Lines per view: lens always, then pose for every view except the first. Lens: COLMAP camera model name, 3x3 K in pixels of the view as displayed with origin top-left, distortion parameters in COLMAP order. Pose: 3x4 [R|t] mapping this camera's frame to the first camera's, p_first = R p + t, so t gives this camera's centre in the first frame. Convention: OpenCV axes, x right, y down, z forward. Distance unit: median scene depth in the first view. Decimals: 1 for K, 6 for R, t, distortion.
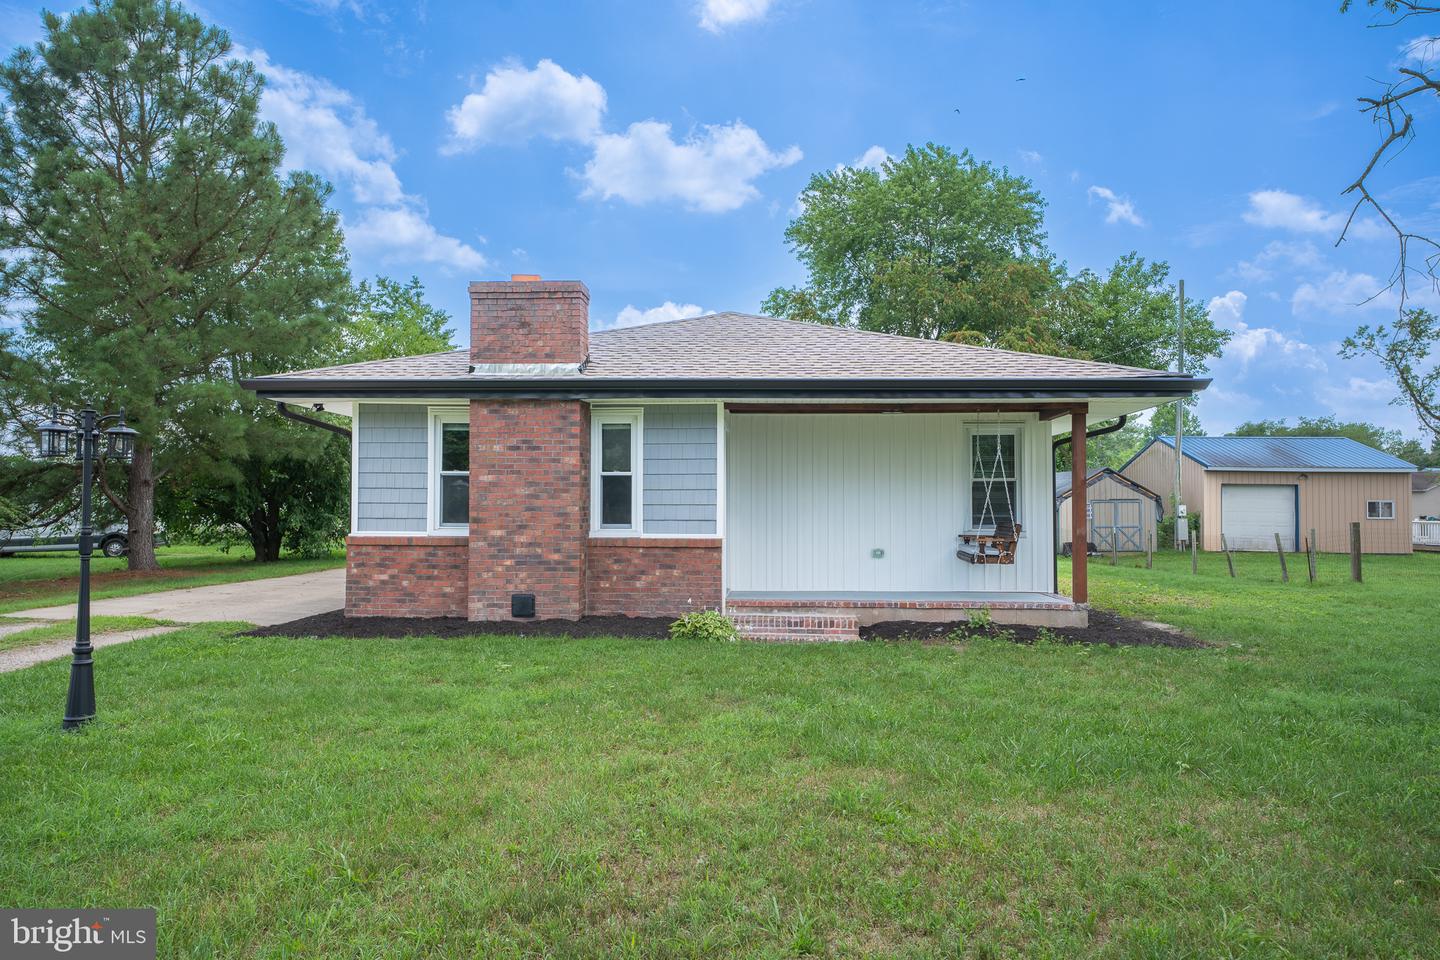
lens RADIAL K [[1146.9, 0, 725.3], [0, 1146.9, 475.4], [0, 0, 1]] dist [0.005985, 0.003732]
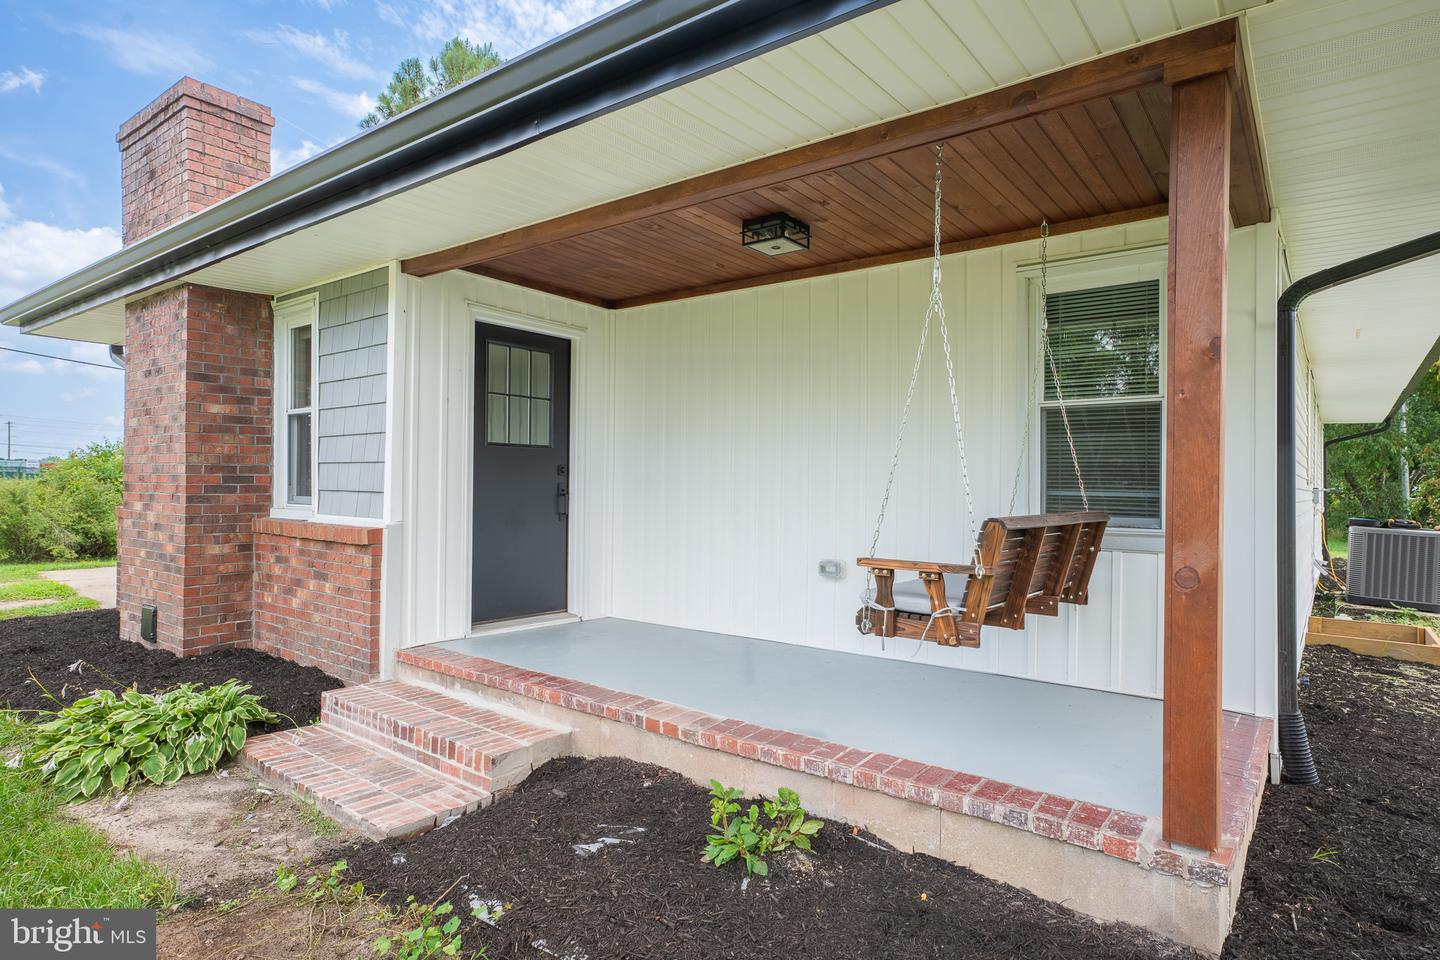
lens RADIAL K [[790.8, 0, 721.7], [0, 790.8, 486.4], [0, 0, 1]] dist [-0.004876, -0.000365]
pose [[0.820497, 0.008913, -0.571582, 0.319474], [0.003588, 0.999778, 0.020741, 0.029970], [0.571640, -0.019069, 0.820283, 0.800922]]
